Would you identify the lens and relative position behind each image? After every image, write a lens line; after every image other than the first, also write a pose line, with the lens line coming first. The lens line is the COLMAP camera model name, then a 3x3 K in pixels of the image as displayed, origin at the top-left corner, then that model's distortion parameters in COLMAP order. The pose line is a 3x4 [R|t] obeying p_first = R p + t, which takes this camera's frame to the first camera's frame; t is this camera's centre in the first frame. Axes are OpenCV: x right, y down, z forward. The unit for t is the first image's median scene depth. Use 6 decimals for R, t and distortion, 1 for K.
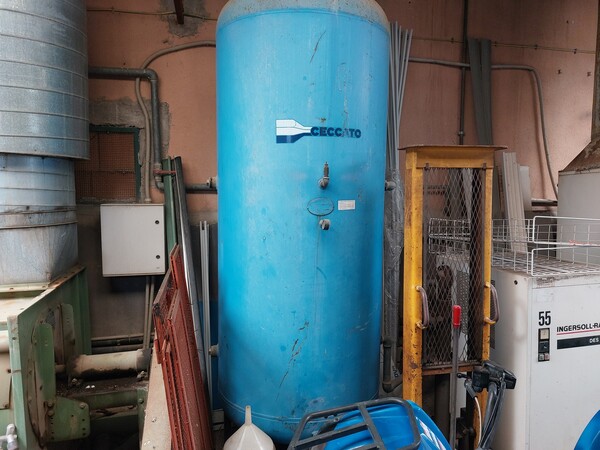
lens RADIAL K [[427.6, 0, 302.2], [0, 427.6, 227.6], [0, 0, 1]] dist [0.065494, -0.052912]
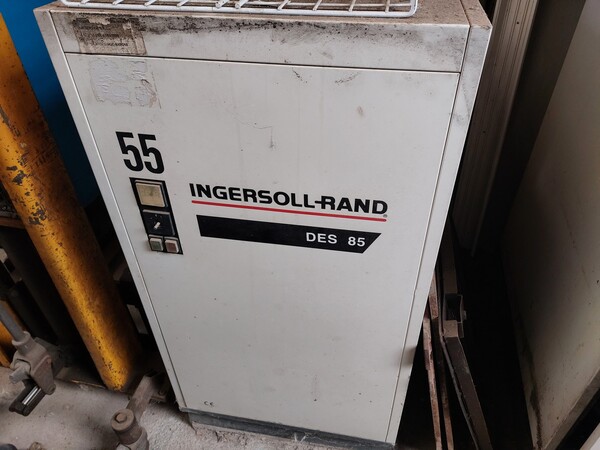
lens RADIAL K [[431.6, 0, 306.1], [0, 431.6, 222.7], [0, 0, 1]] dist [0.077787, -0.088676]
pose [[0.910341, 0.259652, -0.322274, 0.812996], [-0.032001, 0.820535, 0.570700, 0.061895], [0.412621, -0.509219, 0.755275, 0.797510]]
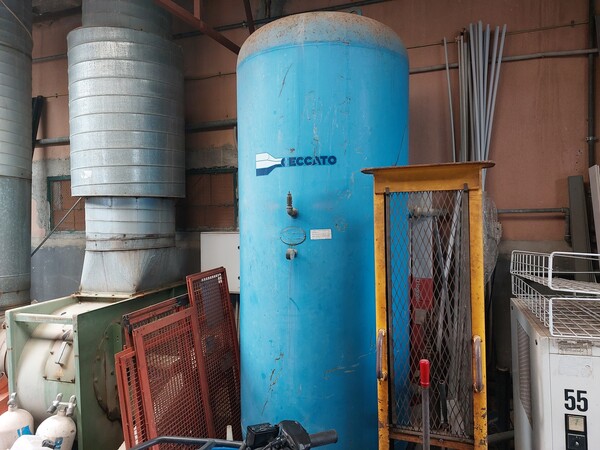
lens RADIAL K [[429.3, 0, 312.3], [0, 429.3, 225.0], [0, 0, 1]] dist [0.070271, -0.056556]
pose [[0.849387, -0.005852, -0.527739, 0.587282], [-0.028241, 0.998002, -0.056520, -0.019271], [0.527015, 0.062911, 0.847524, 0.172558]]
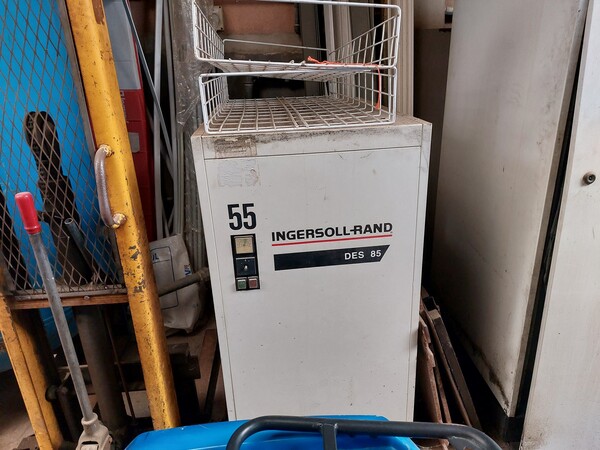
lens RADIAL K [[434.3, 0, 306.9], [0, 434.3, 235.3], [0, 0, 1]] dist [0.121004, -0.171149]
pose [[0.990798, 0.029929, -0.132002, 0.725928], [0.012562, 0.950704, 0.309846, 0.069545], [0.134768, -0.308653, 0.941579, 0.519974]]
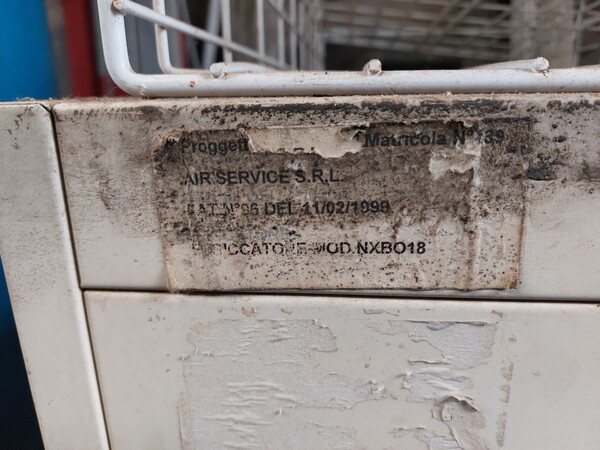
lens RADIAL K [[421.6, 0, 317.2], [0, 421.6, 225.7], [0, 0, 1]] dist [0.033831, -0.057037]
pose [[0.942199, 0.085755, -0.323893, 0.588766], [-0.024422, 0.981698, 0.188874, 0.120761], [0.334162, -0.170046, 0.927049, 0.969444]]
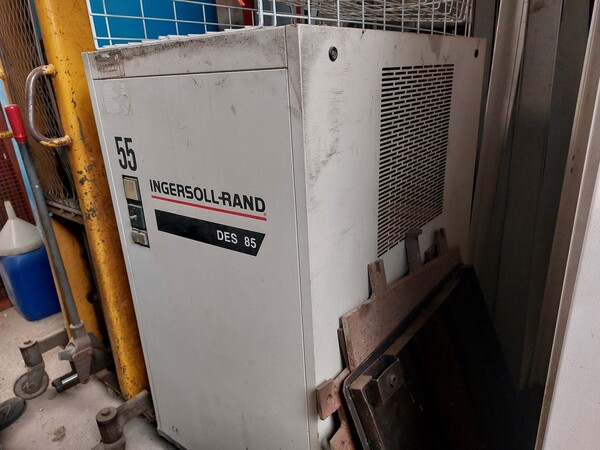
lens RADIAL K [[427.6, 0, 302.2], [0, 427.6, 227.6], [0, 0, 1]] dist [0.065494, -0.052912]
pose [[0.625248, 0.246826, -0.740366, 1.041847], [-0.018437, 0.953076, 0.302170, 0.148495], [0.780208, -0.175281, 0.600460, 0.886554]]
